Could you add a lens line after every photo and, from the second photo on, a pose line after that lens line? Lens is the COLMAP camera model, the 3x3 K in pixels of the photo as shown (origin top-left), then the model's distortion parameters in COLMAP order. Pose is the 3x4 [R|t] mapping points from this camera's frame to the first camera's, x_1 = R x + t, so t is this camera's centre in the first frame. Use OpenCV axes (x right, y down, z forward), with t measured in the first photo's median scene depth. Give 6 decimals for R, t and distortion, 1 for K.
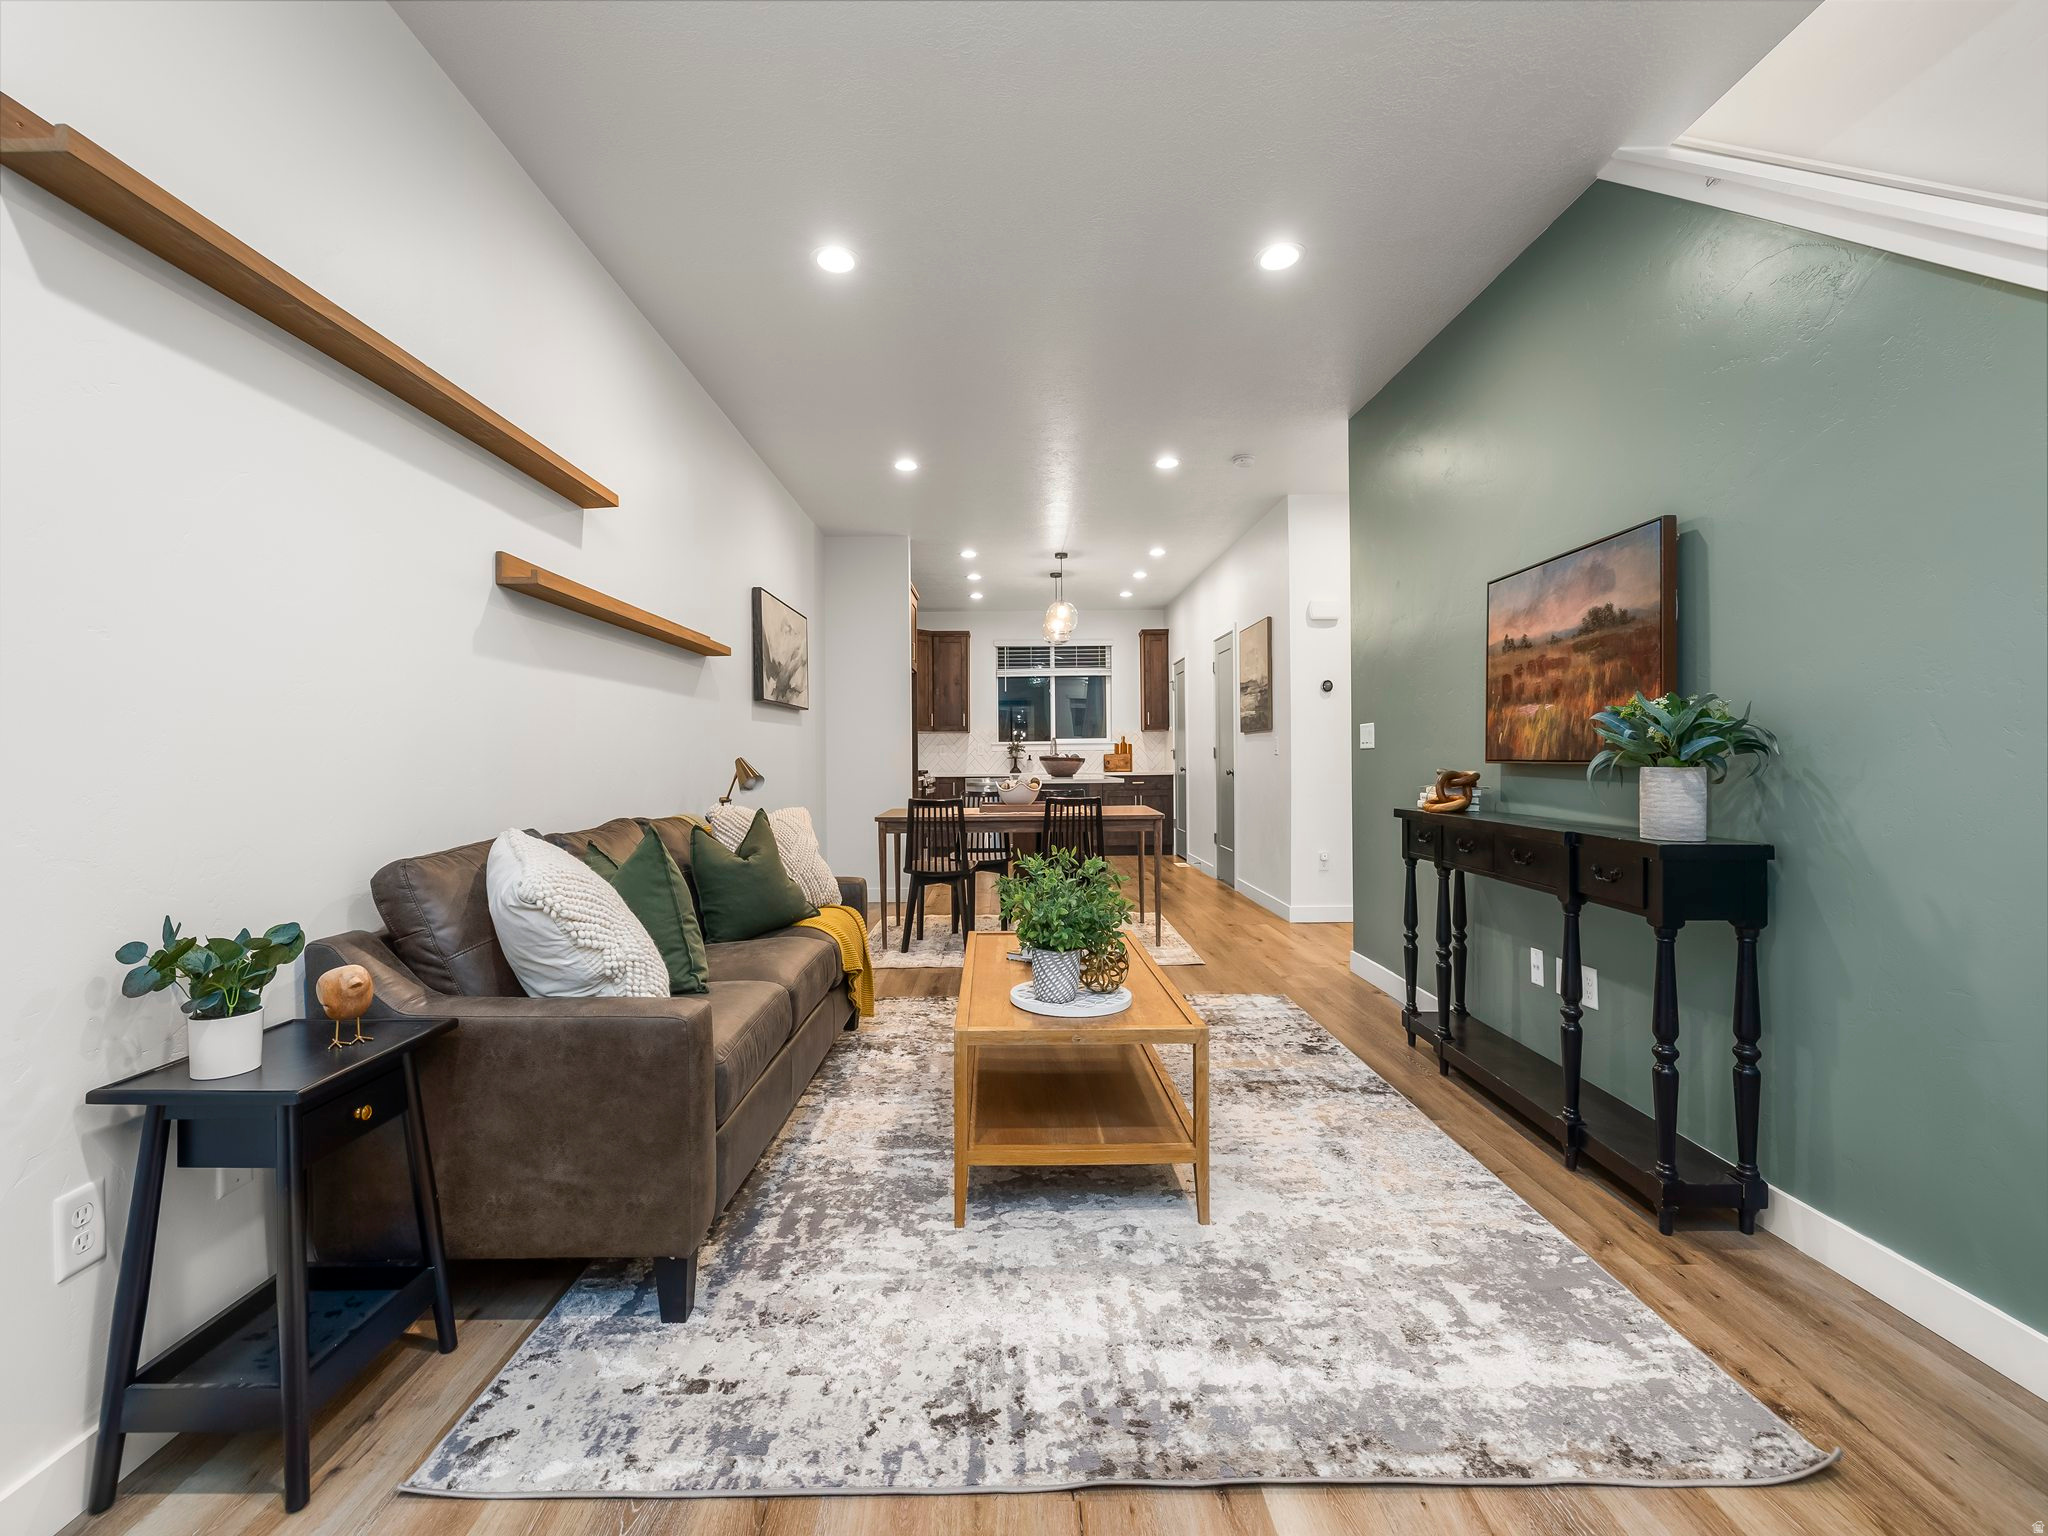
lens RADIAL K [[861.1, 0, 988.5], [0, 861.1, 757.9], [0, 0, 1]] dist [-0.001750, -0.000036]
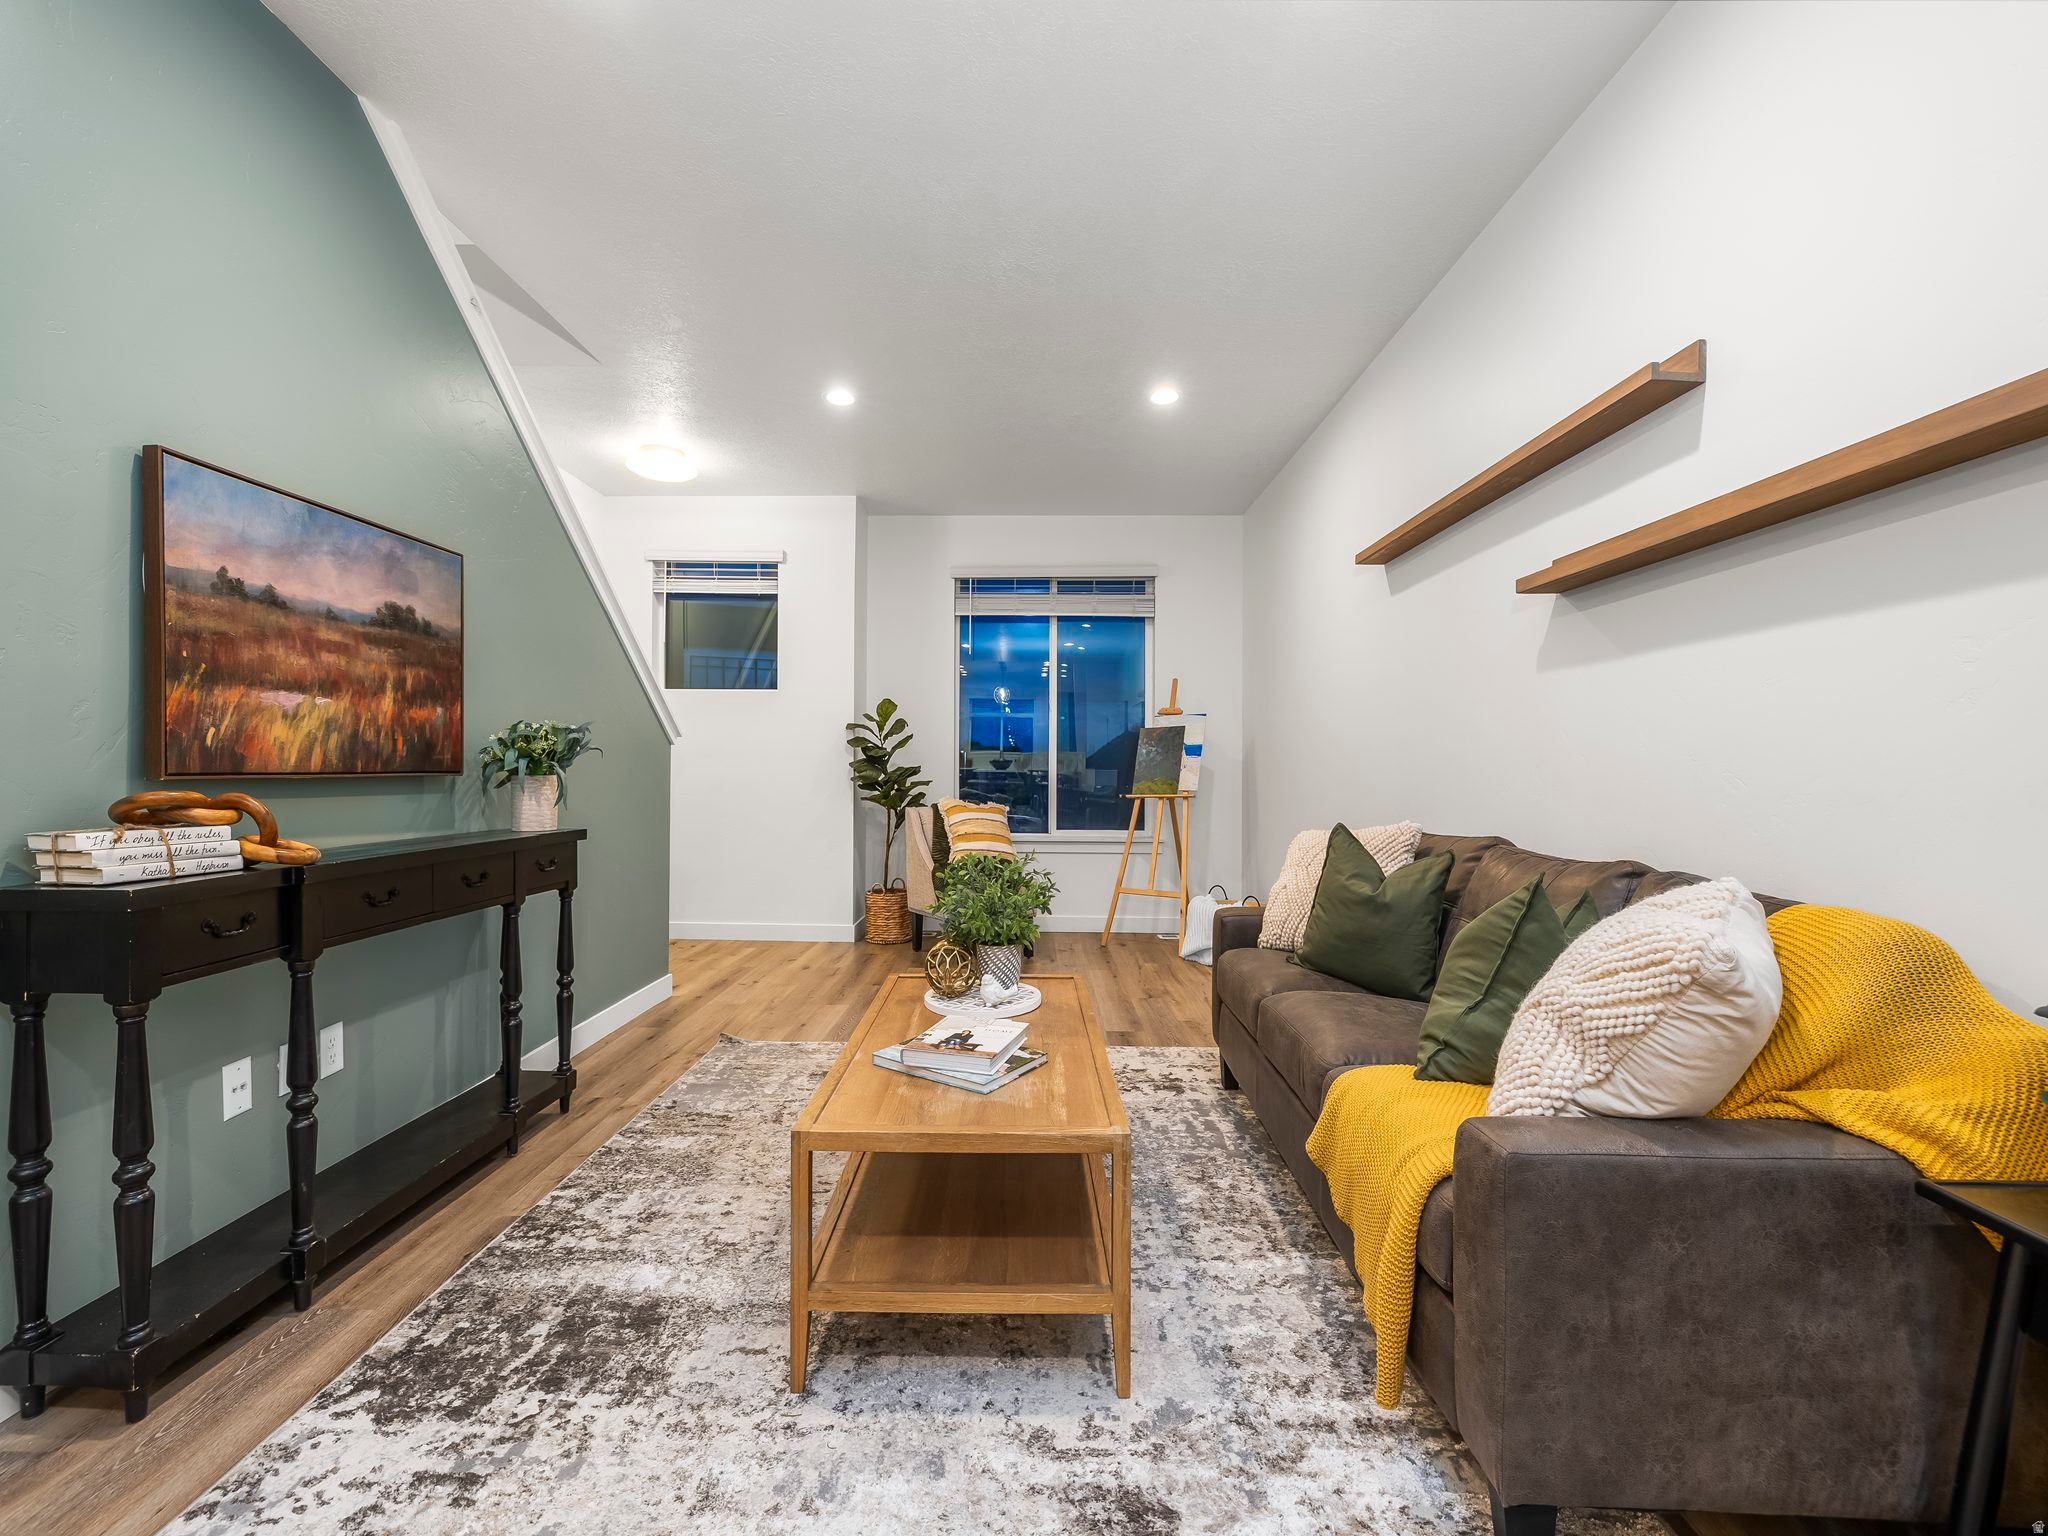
lens RADIAL K [[861.1, 0, 1034.7], [0, 861.1, 770.0], [0, 0, 1]] dist [-0.001750, -0.000036]
pose [[-0.999757, 0.000213, -0.022044, 0.043608], [0.000132, 0.999993, 0.003667, -0.001876], [0.022045, 0.003663, -0.999750, 1.603784]]
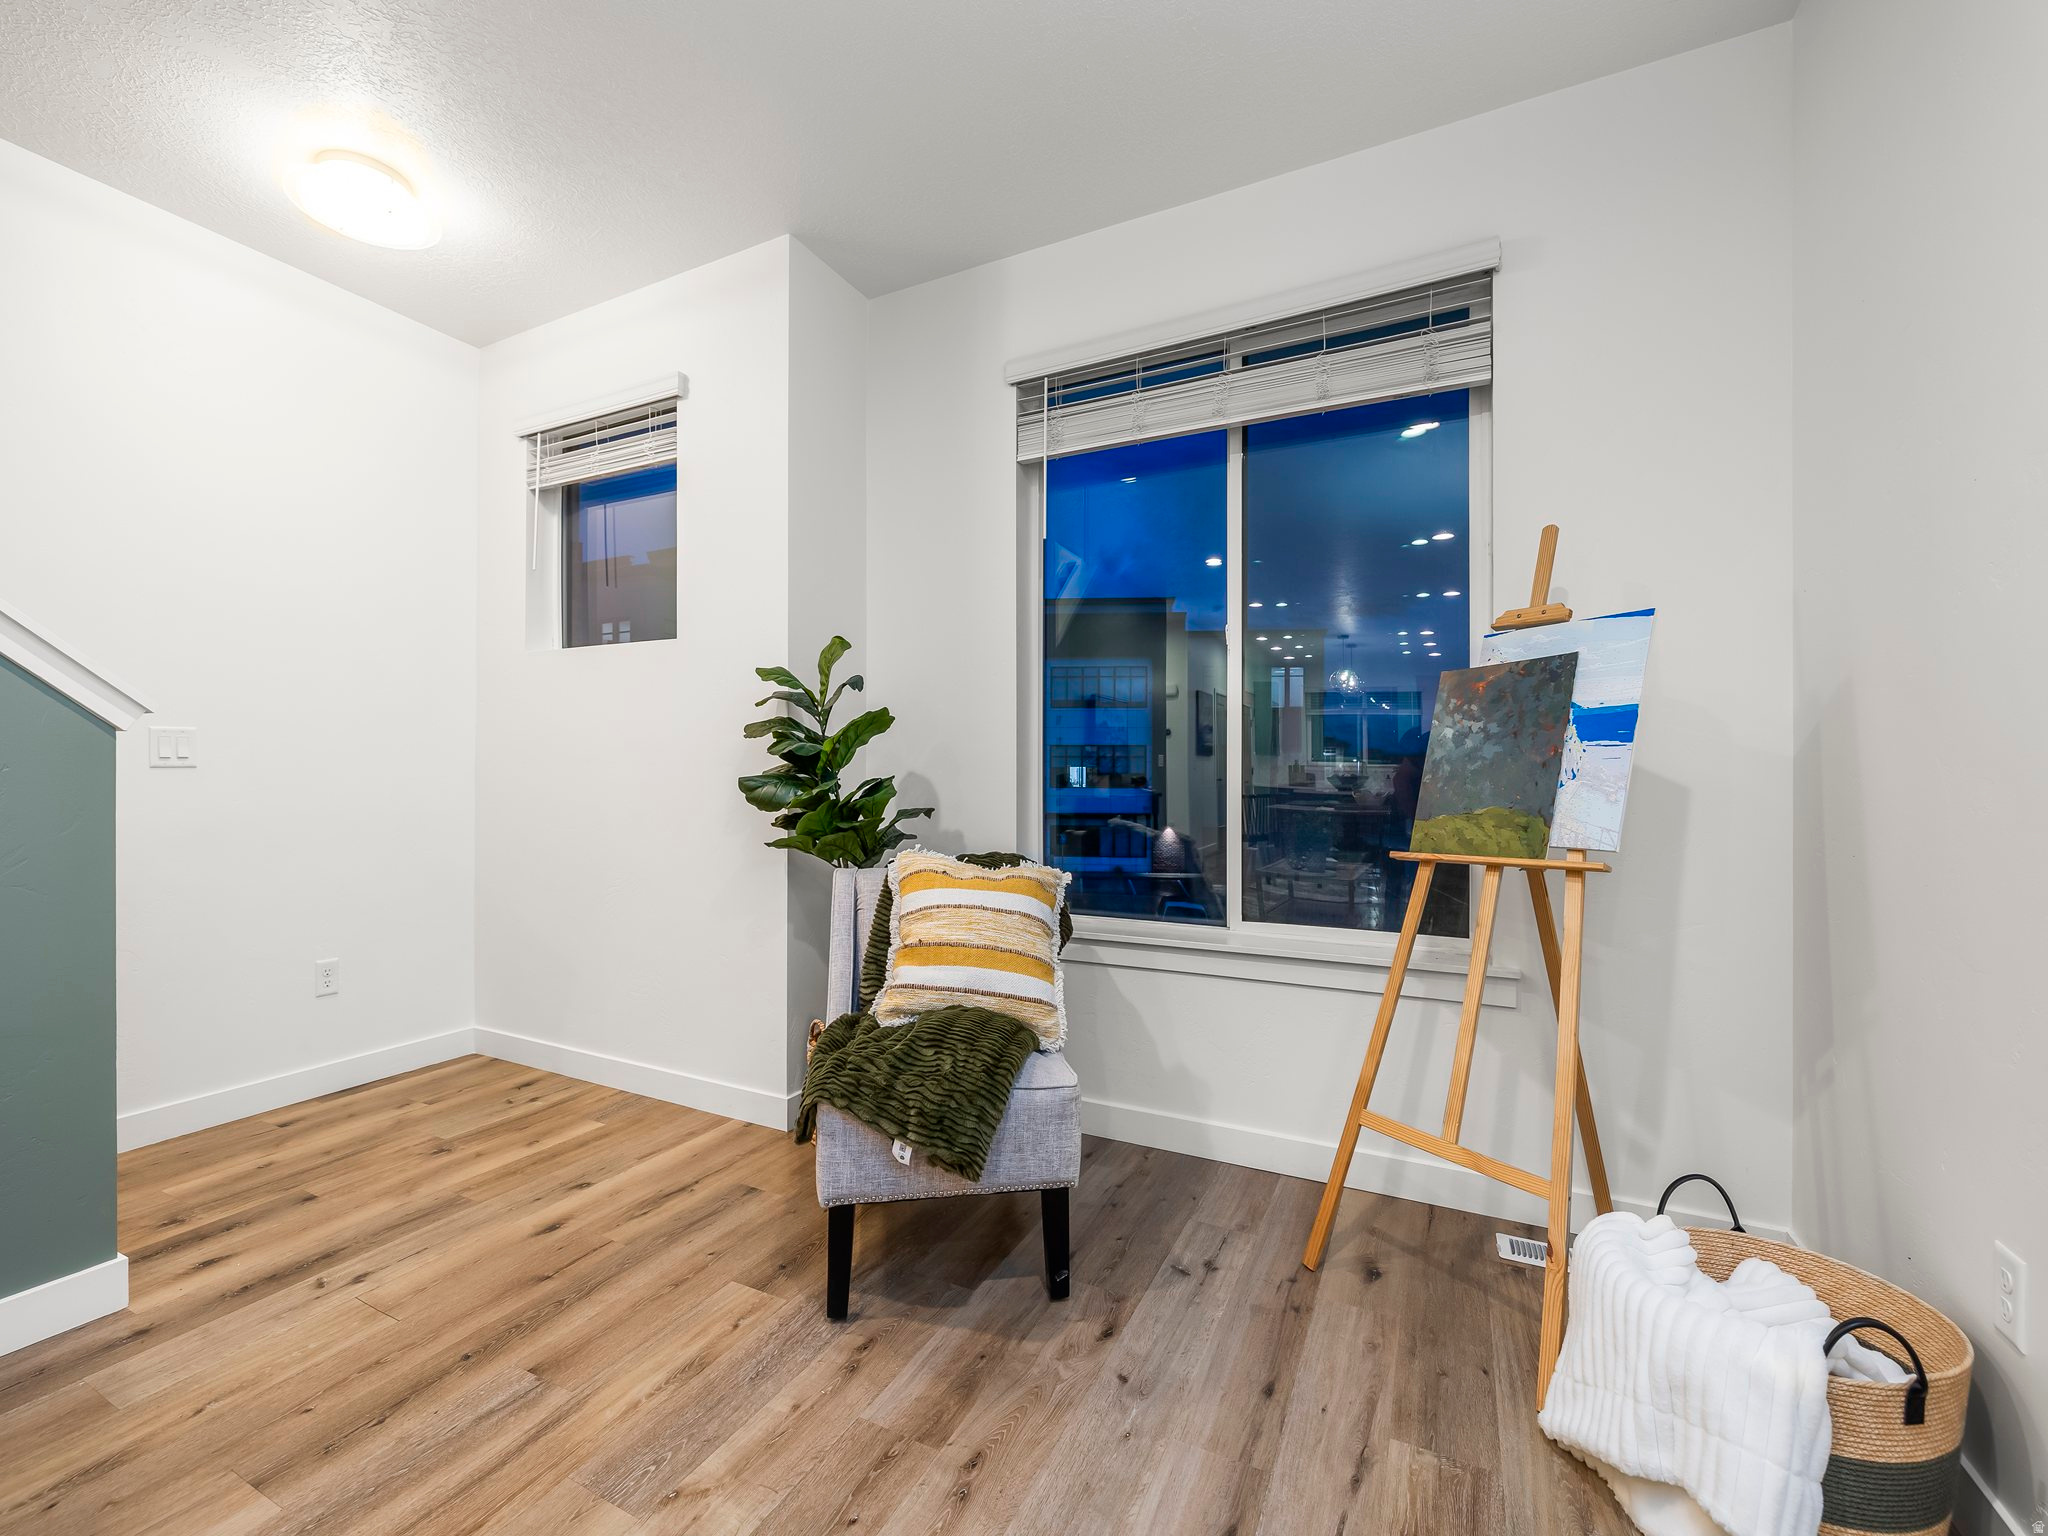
lens RADIAL K [[861.1, 0, 1015.7], [0, 861.1, 785.3], [0, 0, 1]] dist [-0.001750, -0.000036]
pose [[-0.899792, 0.001147, 0.436317, -0.233071], [0.005533, 0.999946, 0.008781, -0.002463], [-0.436284, 0.010315, -0.899750, 0.464464]]
